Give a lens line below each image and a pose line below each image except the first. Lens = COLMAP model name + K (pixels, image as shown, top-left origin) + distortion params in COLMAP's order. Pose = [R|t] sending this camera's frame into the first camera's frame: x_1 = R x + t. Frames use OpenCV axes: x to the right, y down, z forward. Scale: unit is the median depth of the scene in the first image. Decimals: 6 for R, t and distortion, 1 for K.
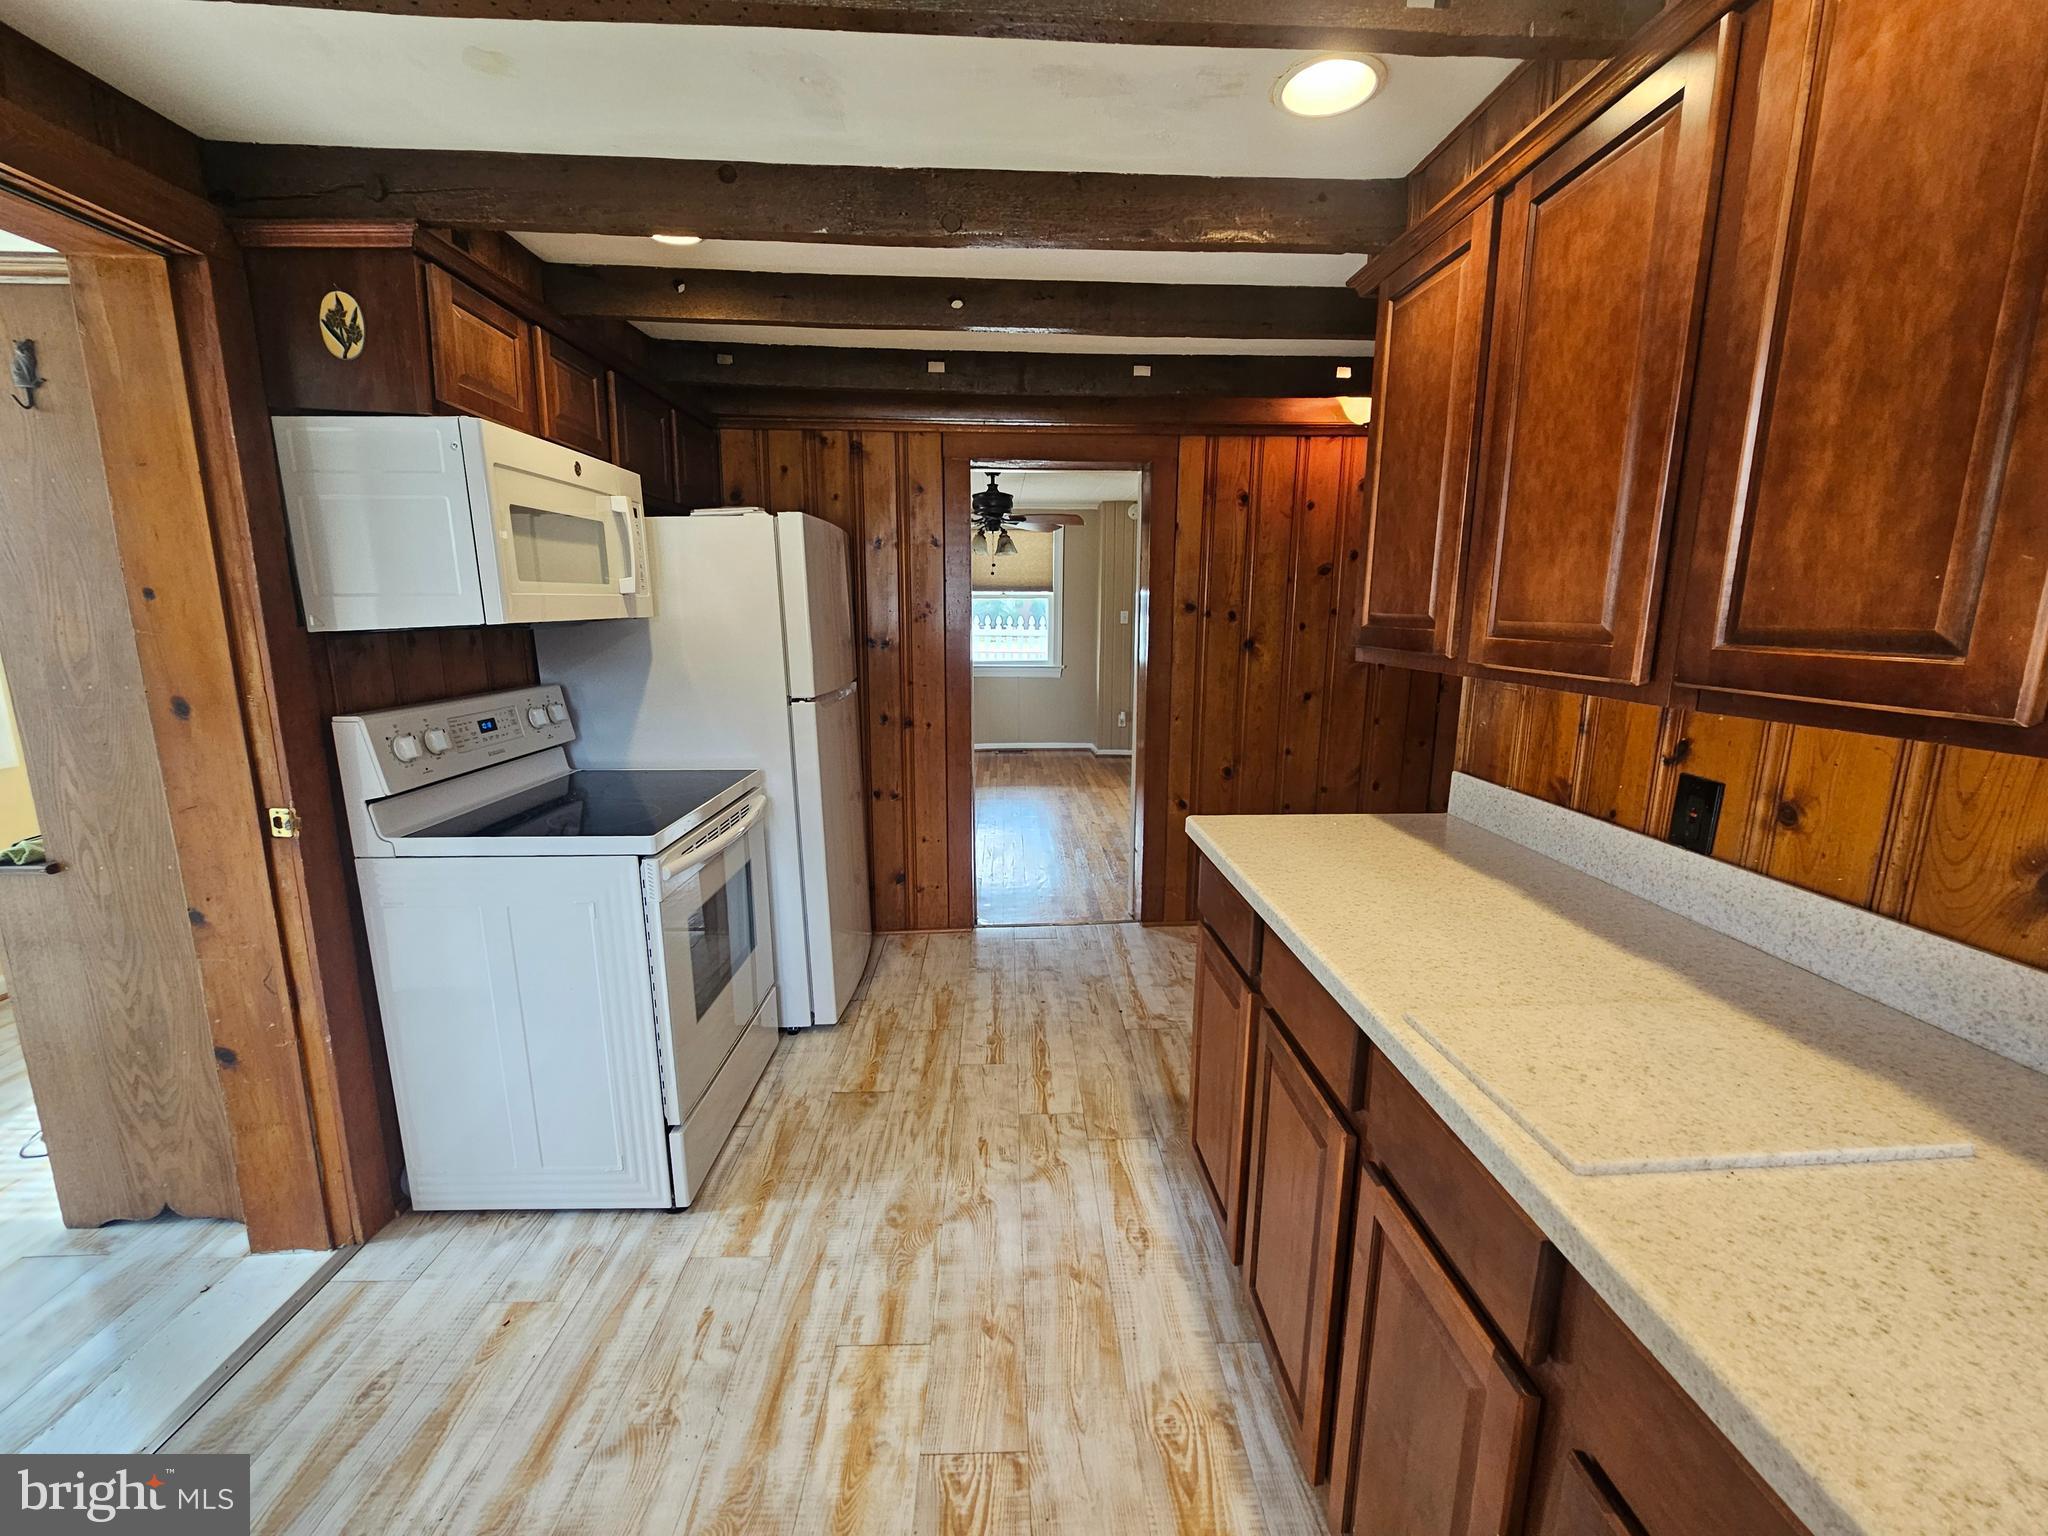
lens RADIAL K [[835.3, 0, 1033.6], [0, 835.3, 775.5], [0, 0, 1]] dist [-0.001314, 0.001338]
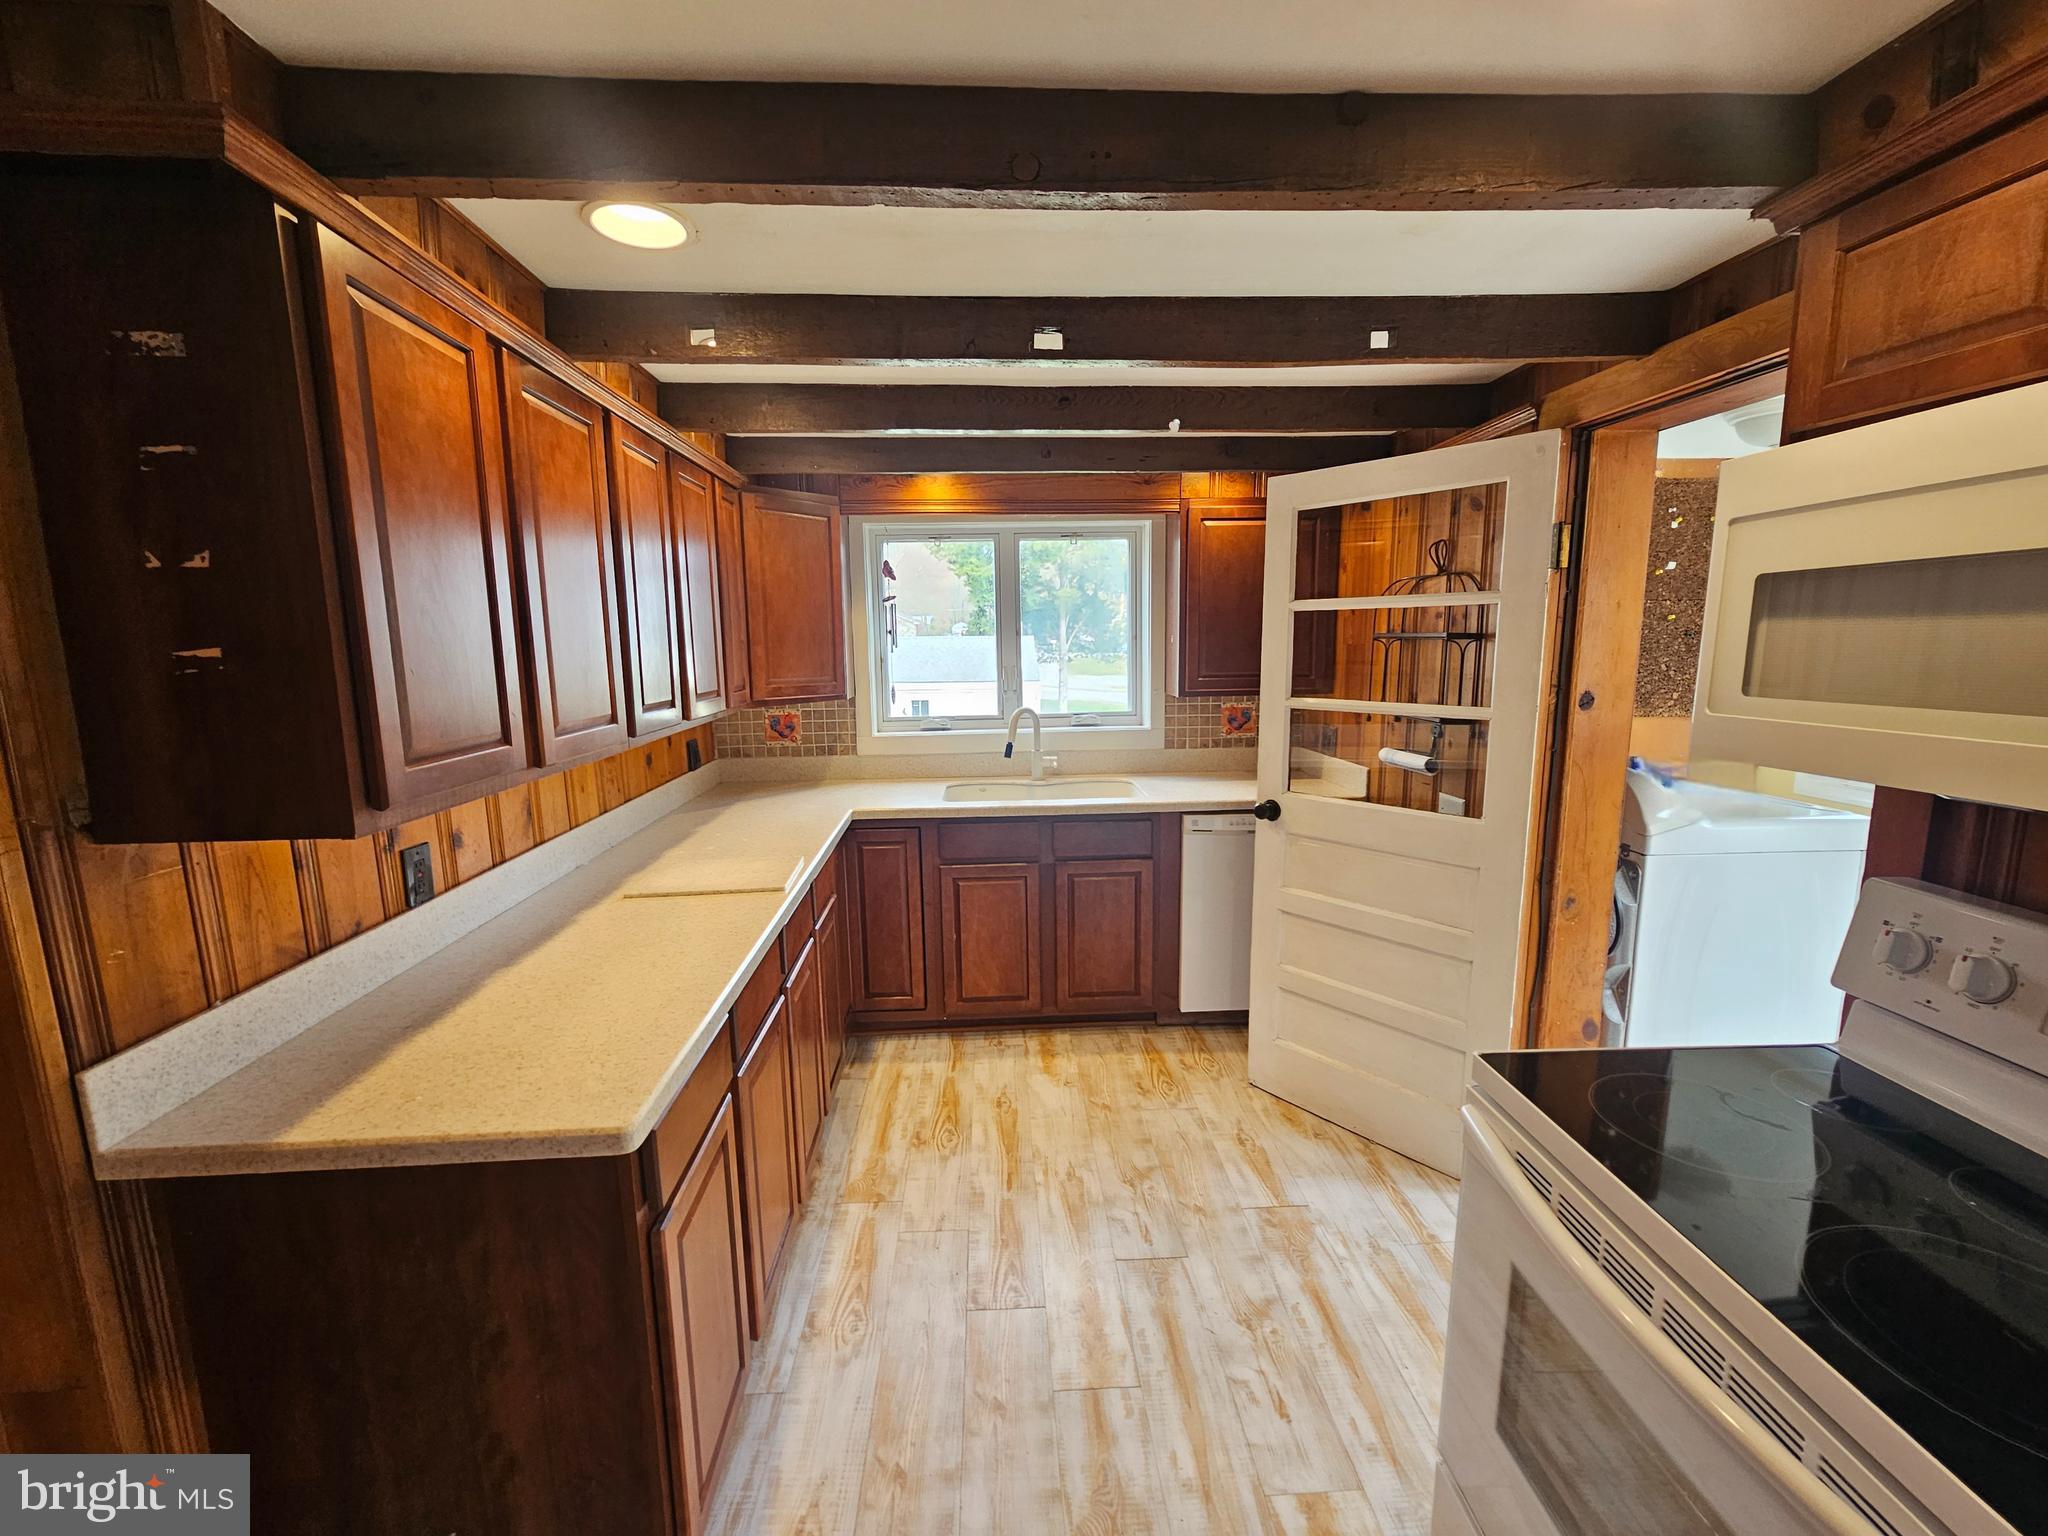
lens RADIAL K [[835.3, 0, 1029.5], [0, 835.3, 766.0], [0, 0, 1]] dist [-0.001314, 0.001338]
pose [[-0.999901, 0.008227, -0.011420, -0.091066], [0.003819, 0.939524, 0.342462, -0.446922], [0.013547, 0.342384, -0.939462, 1.789605]]
